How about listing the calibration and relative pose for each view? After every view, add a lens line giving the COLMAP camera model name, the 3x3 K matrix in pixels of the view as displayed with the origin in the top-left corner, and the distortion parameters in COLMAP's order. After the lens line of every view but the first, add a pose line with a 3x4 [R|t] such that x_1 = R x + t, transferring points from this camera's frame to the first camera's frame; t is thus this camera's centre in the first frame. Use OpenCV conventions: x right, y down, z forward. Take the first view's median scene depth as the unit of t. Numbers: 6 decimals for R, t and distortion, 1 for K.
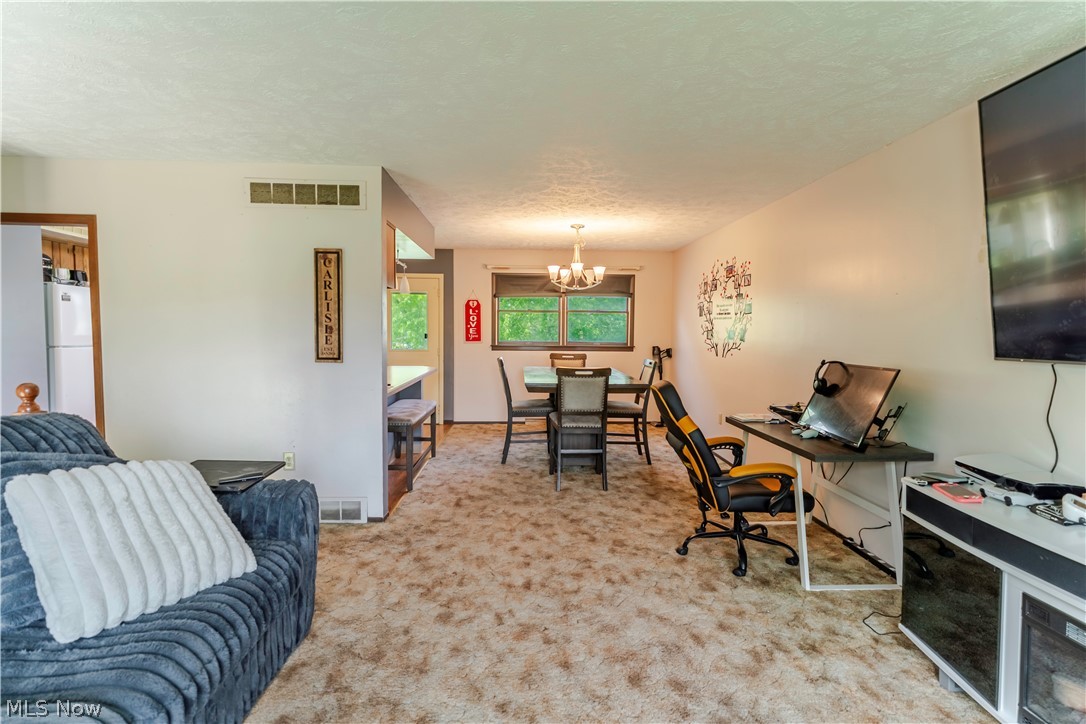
lens RADIAL K [[532.5, 0, 543.6], [0, 532.5, 361.6], [0, 0, 1]] dist [0.004464, -0.000312]
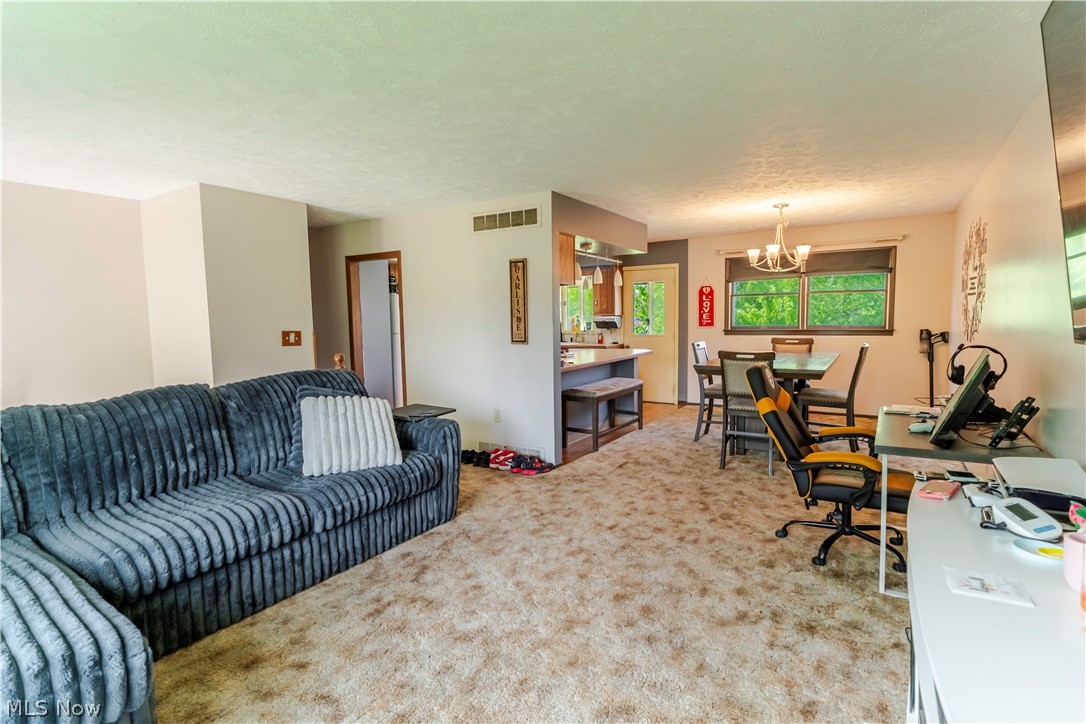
lens RADIAL K [[532.5, 0, 542.1], [0, 532.5, 362.7], [0, 0, 1]] dist [0.004464, -0.000312]
pose [[0.821145, 0.025794, -0.570137, 0.411152], [-0.009096, 0.999443, 0.032116, 0.004541], [0.570647, -0.021185, 0.820922, -0.067015]]
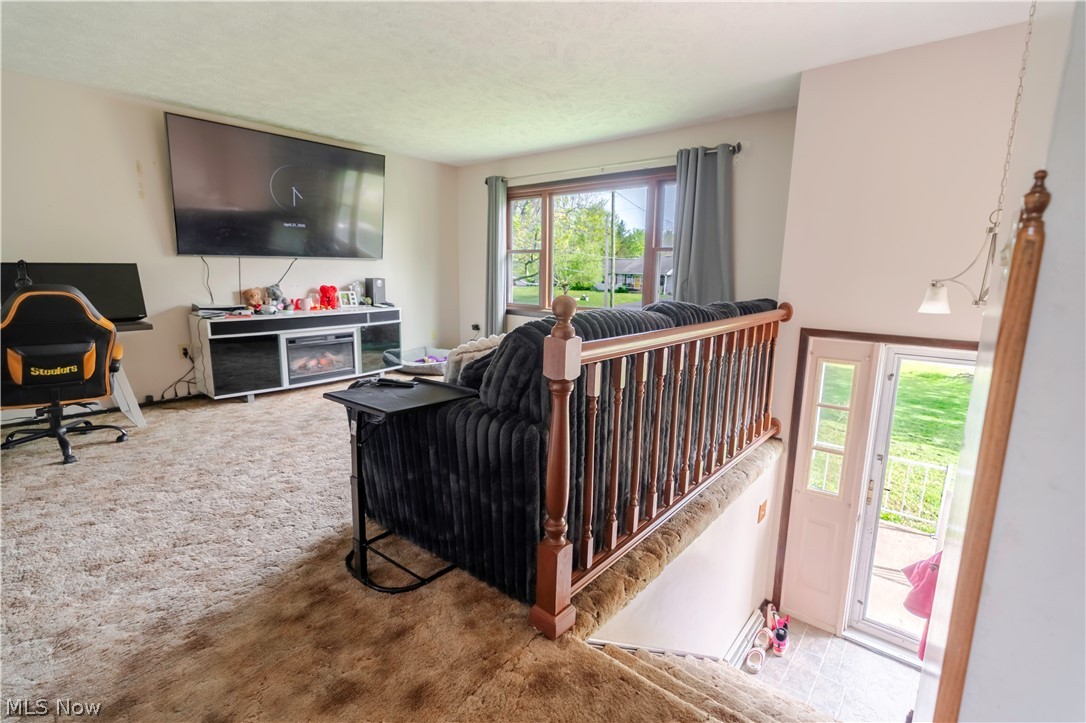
lens RADIAL K [[498.3, 0, 543.2], [0, 498.3, 359.5], [0, 0, 1]] dist [0.003226, -0.001030]
pose [[-0.743256, -0.134908, 0.655263, -0.860434], [0.023854, 0.973490, 0.227484, -0.009916], [-0.668582, 0.184709, -0.720334, 0.938511]]
